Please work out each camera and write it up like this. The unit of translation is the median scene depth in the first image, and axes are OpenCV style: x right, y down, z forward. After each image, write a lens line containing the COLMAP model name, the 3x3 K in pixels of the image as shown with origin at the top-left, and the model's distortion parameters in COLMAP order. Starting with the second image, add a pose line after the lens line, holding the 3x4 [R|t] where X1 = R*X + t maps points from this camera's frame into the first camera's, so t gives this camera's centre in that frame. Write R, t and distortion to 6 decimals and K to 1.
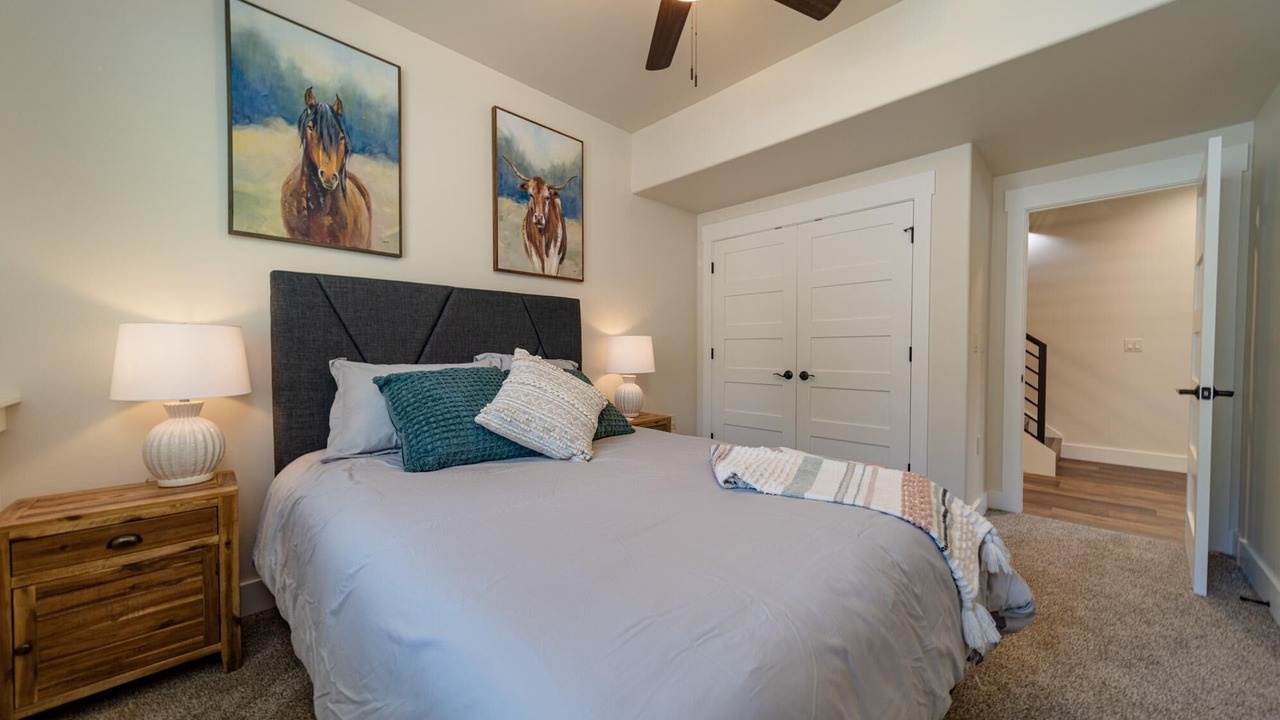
lens RADIAL K [[448.1, 0, 629.8], [0, 448.1, 362.2], [0, 0, 1]] dist [0.000403, 0.000060]
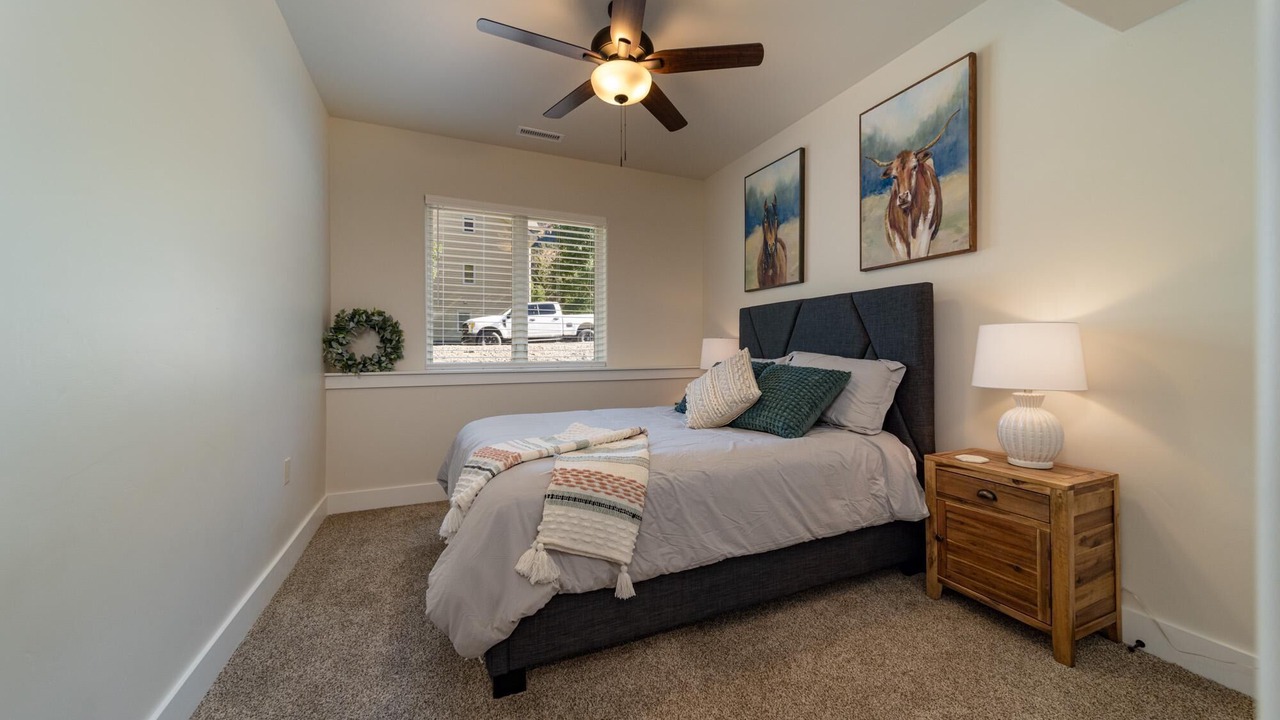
lens RADIAL K [[448.1, 0, 641.9], [0, 448.1, 347.6], [0, 0, 1]] dist [0.000403, 0.000060]
pose [[-0.333957, -0.002790, -0.942584, 0.789785], [-0.022856, 0.999726, 0.005139, -0.023050], [0.942311, 0.023259, -0.333929, 0.821662]]
